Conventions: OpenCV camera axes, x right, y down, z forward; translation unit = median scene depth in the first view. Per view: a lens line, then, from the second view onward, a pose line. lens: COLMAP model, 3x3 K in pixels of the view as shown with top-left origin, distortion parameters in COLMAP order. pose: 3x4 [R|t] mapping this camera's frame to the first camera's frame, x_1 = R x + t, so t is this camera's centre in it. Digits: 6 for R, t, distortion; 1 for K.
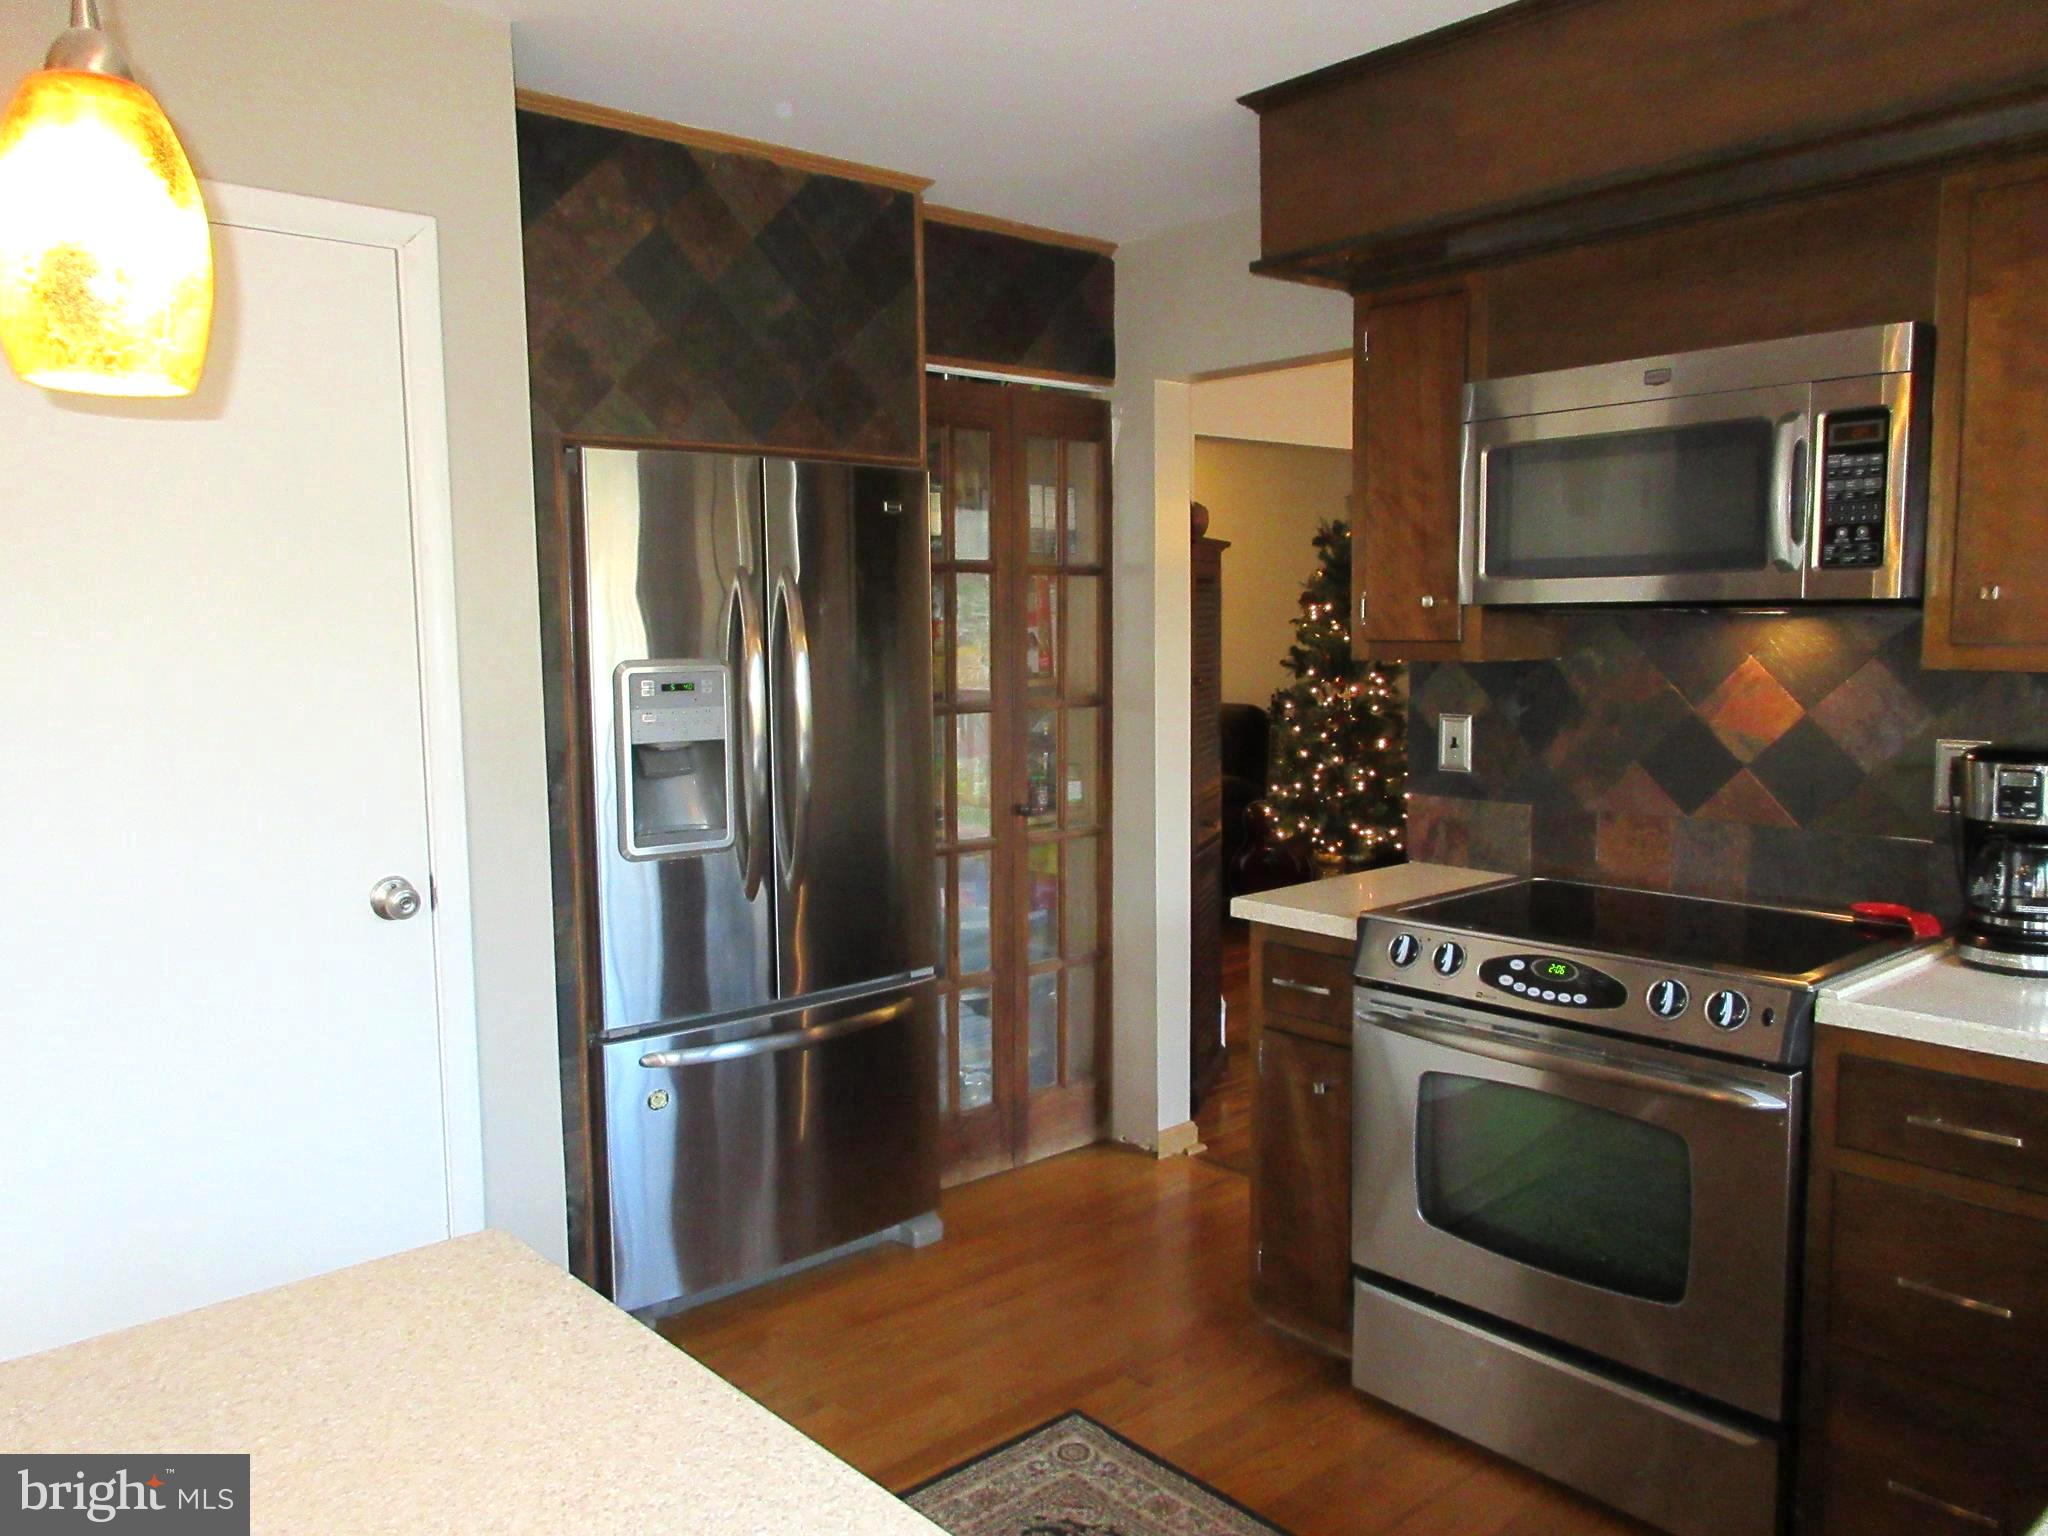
lens RADIAL K [[1519.1, 0, 1016.7], [0, 1519.1, 760.5], [0, 0, 1]] dist [0.006408, -0.002541]
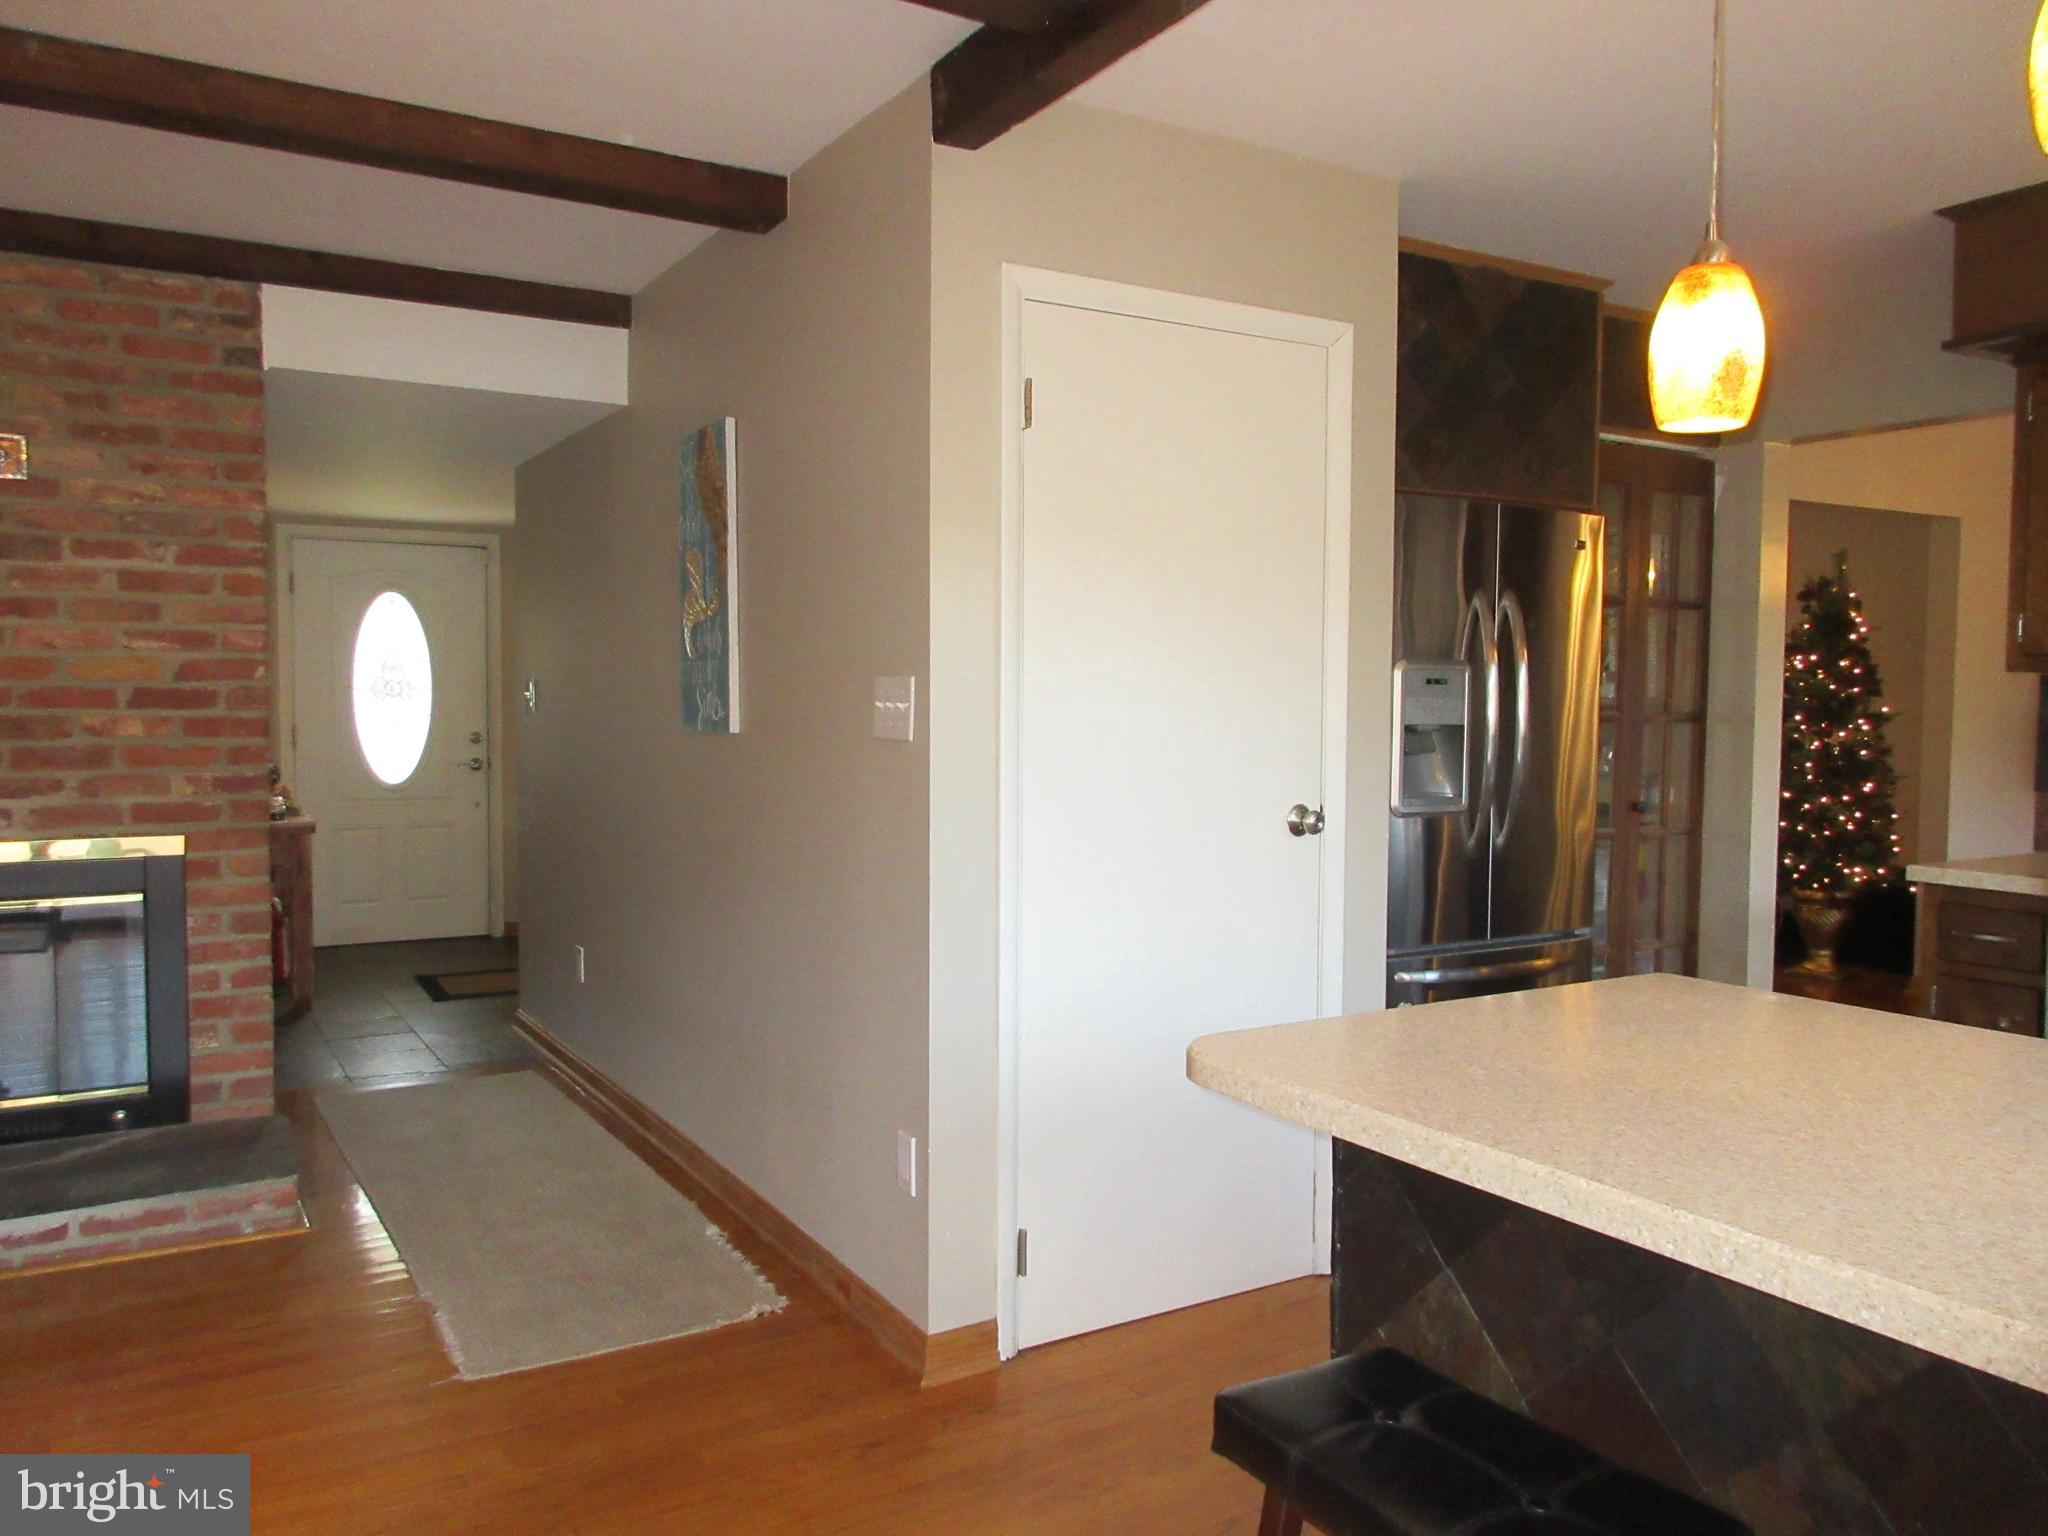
lens RADIAL K [[1519.1, 0, 1022.5], [0, 1519.1, 756.8], [0, 0, 1]] dist [0.006408, -0.002541]
pose [[0.985032, 0.023327, -0.170787, -0.251464], [-0.032561, 0.998144, -0.051467, 0.066217], [0.169270, 0.056258, 0.983963, -0.220723]]
